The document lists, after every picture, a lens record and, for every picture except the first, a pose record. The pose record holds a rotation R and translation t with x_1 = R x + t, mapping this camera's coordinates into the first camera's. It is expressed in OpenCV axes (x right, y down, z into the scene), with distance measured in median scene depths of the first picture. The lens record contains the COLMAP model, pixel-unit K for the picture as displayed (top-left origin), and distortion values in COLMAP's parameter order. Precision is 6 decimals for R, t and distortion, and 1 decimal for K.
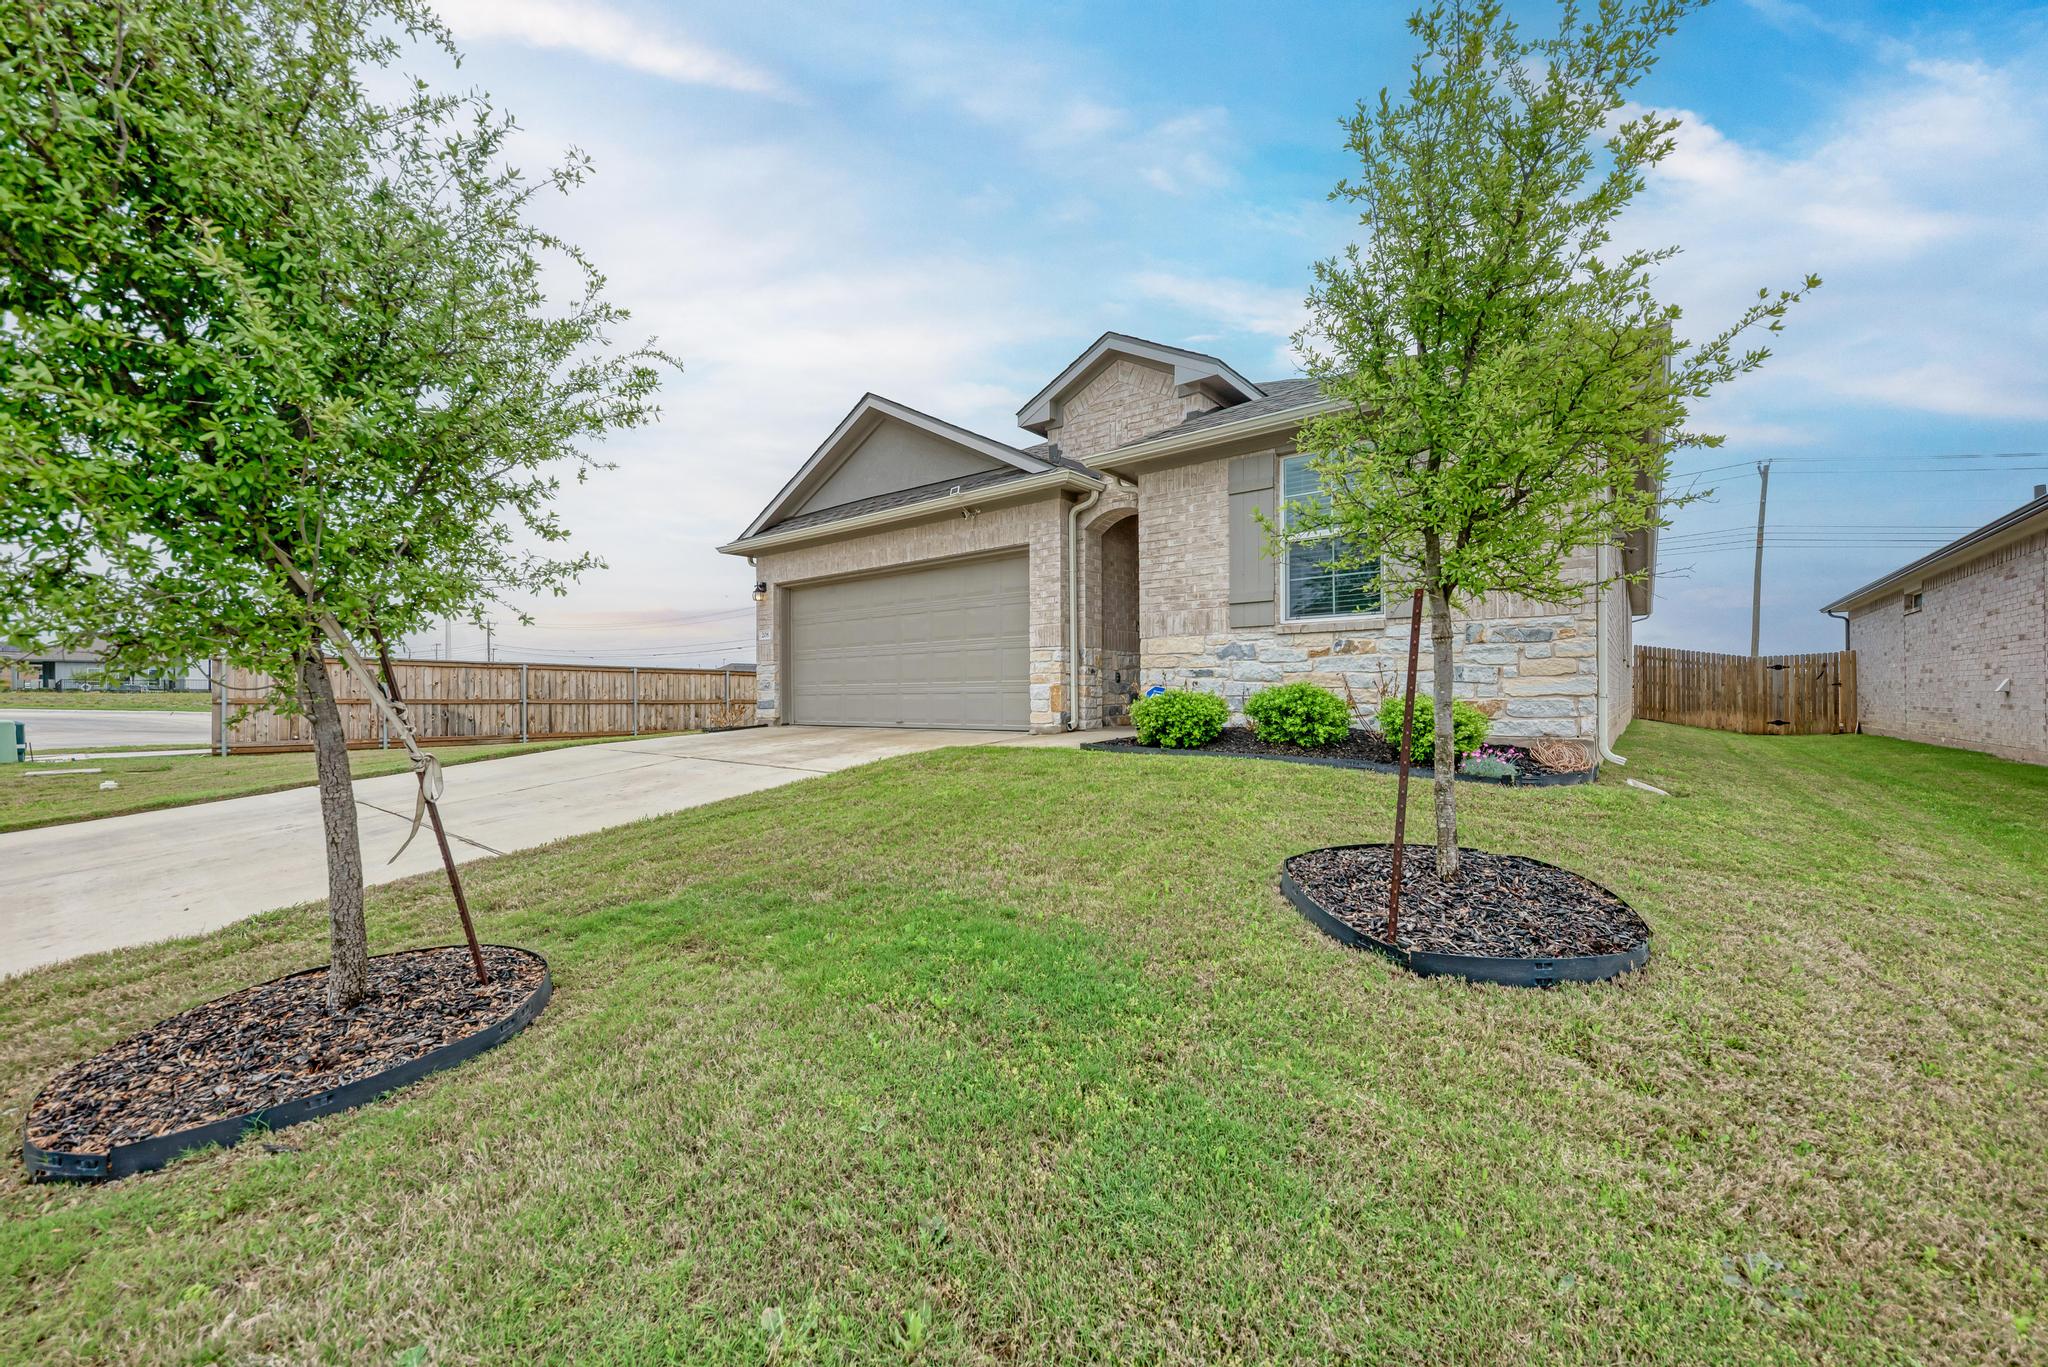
lens RADIAL K [[776.1, 0, 1020.2], [0, 776.1, 694.4], [0, 0, 1]] dist [0.005410, -0.000092]
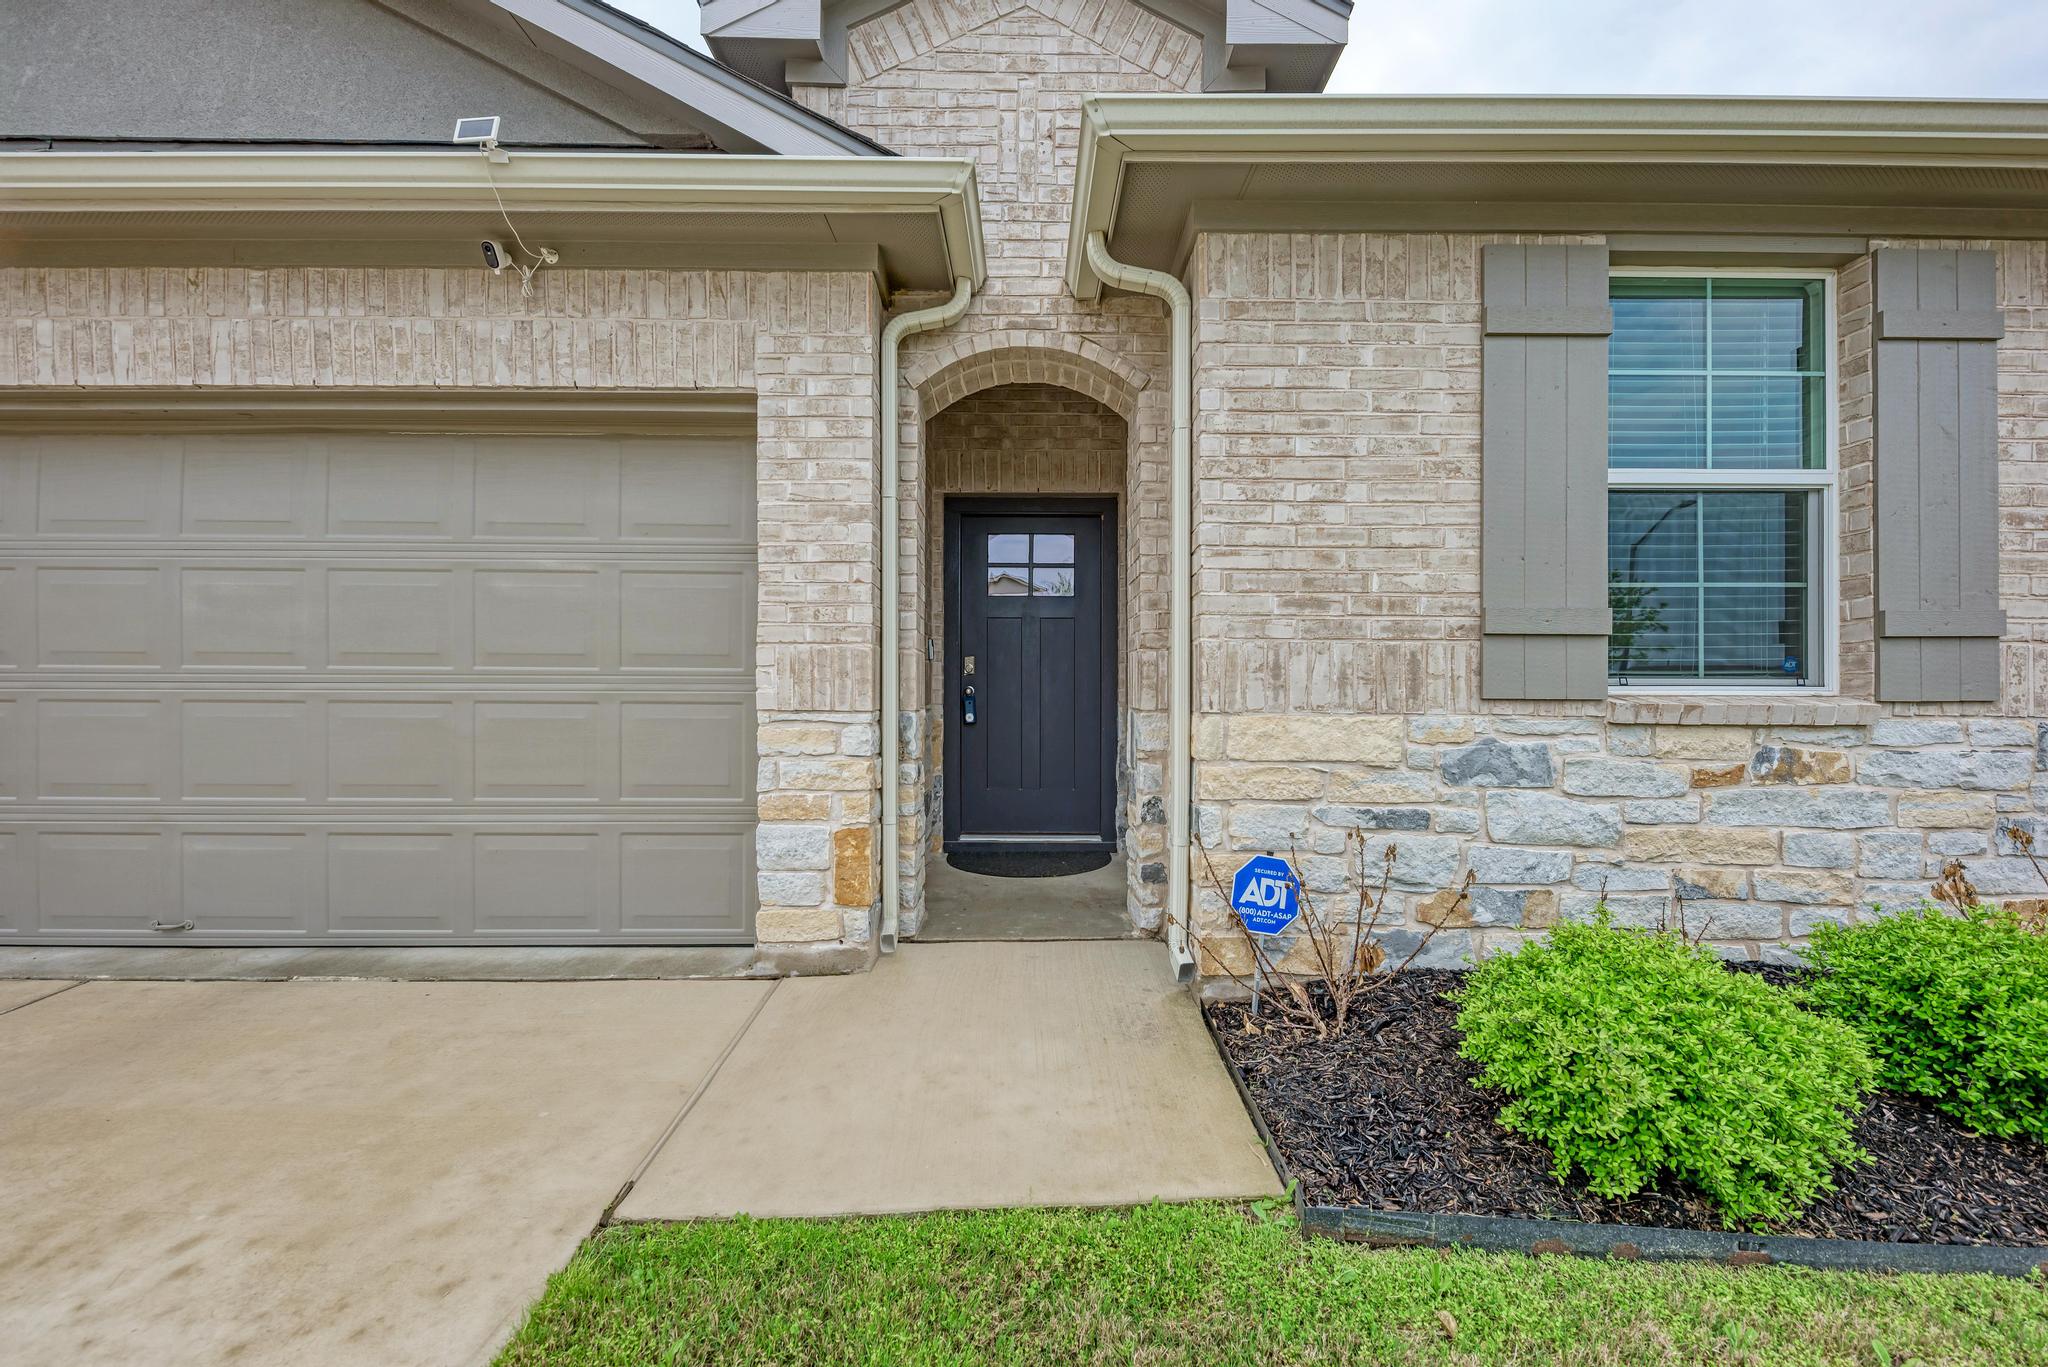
lens RADIAL K [[776.1, 0, 1020.2], [0, 776.1, 694.4], [0, 0, 1]] dist [0.005410, -0.000092]
pose [[0.784245, 0.004758, 0.620433, -0.106545], [-0.009424, 0.999947, 0.004244, -0.071520], [-0.620380, -0.009175, 0.784248, 0.692374]]
